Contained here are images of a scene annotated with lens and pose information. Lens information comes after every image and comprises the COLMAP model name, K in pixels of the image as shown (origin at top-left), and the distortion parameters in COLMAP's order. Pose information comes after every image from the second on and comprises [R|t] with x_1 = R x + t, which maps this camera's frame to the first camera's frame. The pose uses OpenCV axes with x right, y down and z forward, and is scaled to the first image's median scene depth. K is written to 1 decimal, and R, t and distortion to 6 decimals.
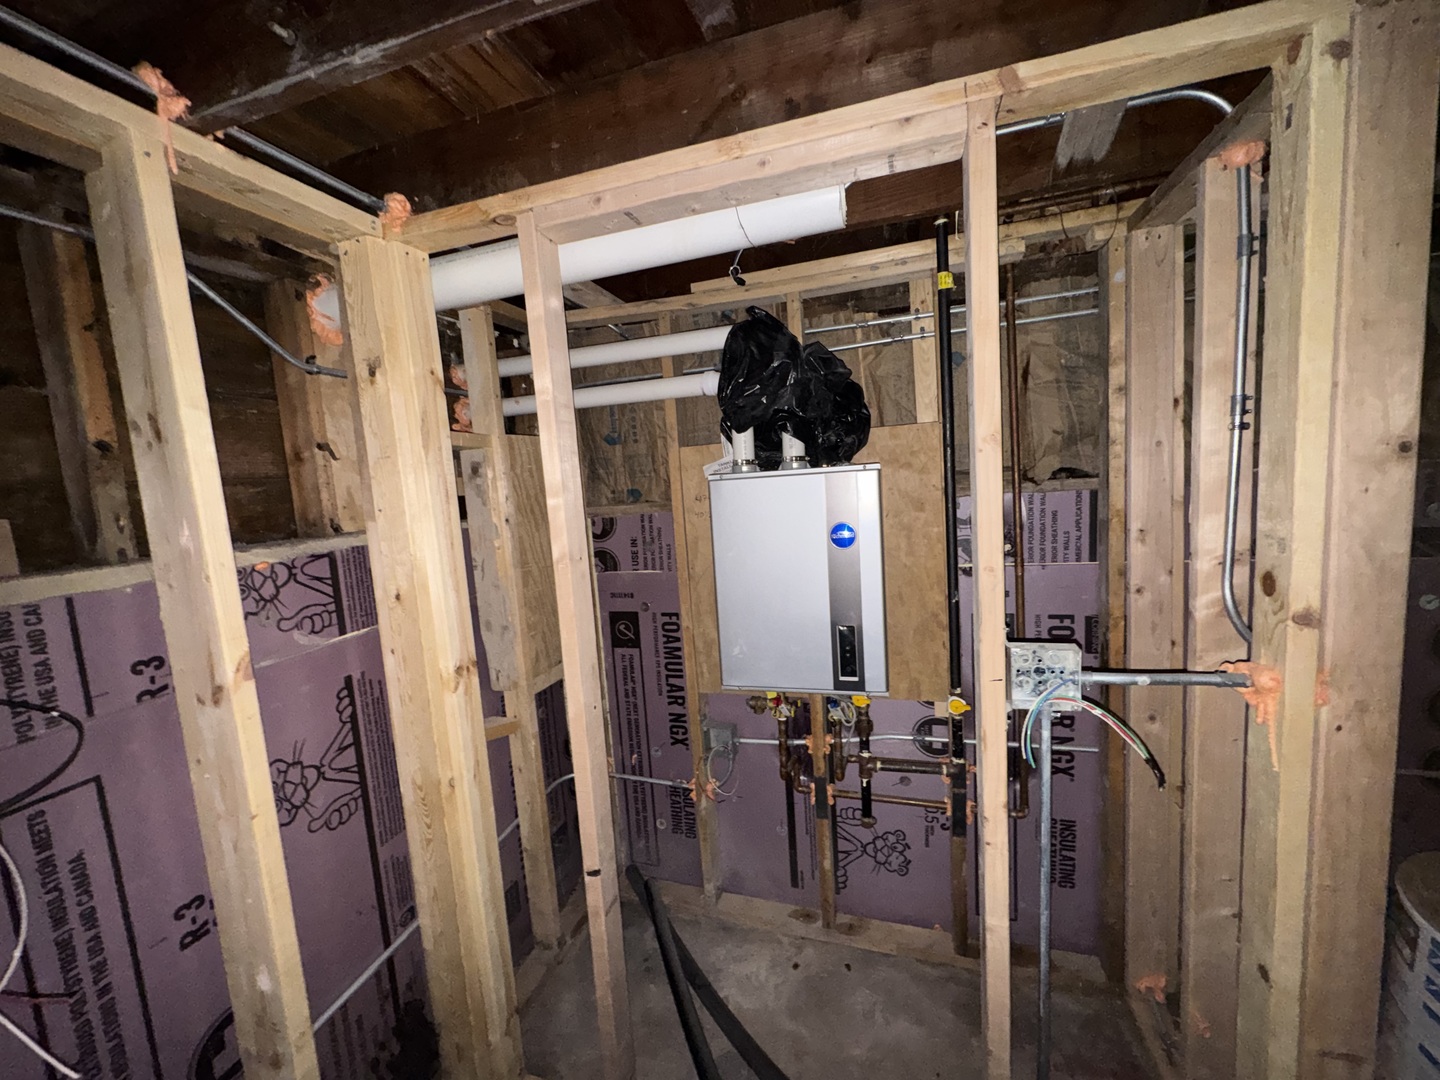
lens RADIAL K [[573.9, 0, 721.5], [0, 573.9, 537.9], [0, 0, 1]] dist [-0.000887, -0.000033]
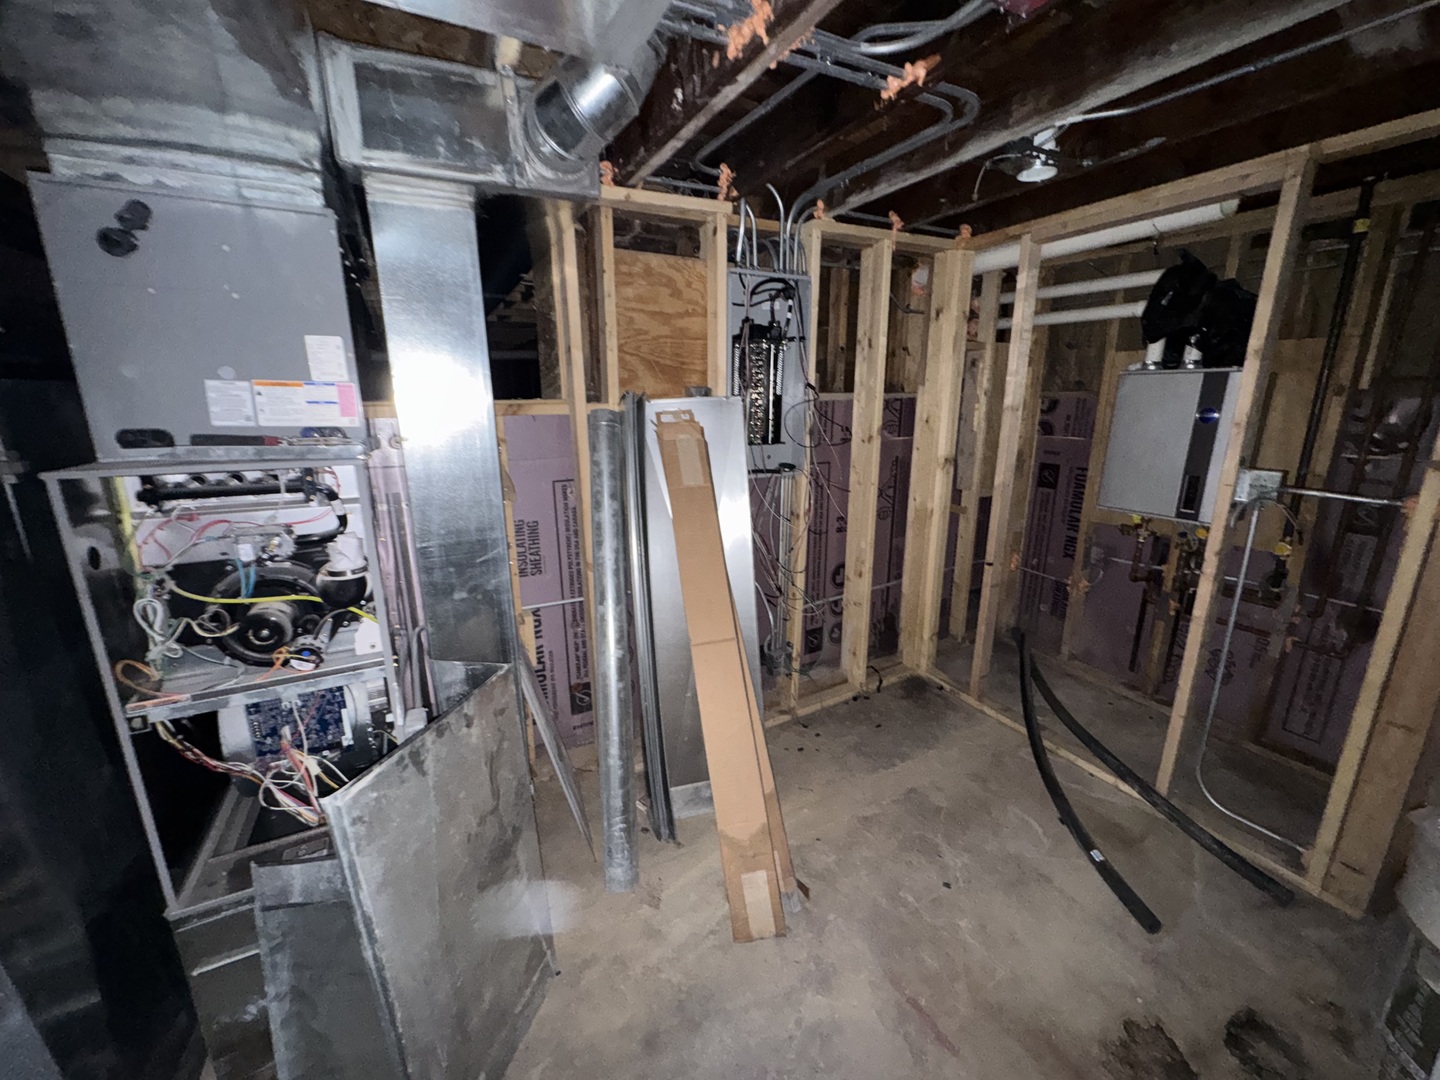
lens RADIAL K [[573.9, 0, 720.7], [0, 573.9, 539.7], [0, 0, 1]] dist [-0.000887, -0.000033]
pose [[0.701462, 0.239167, -0.671379, 0.367419], [-0.121481, 0.968351, 0.218034, 0.126963], [0.702277, -0.071383, 0.708316, -0.901780]]
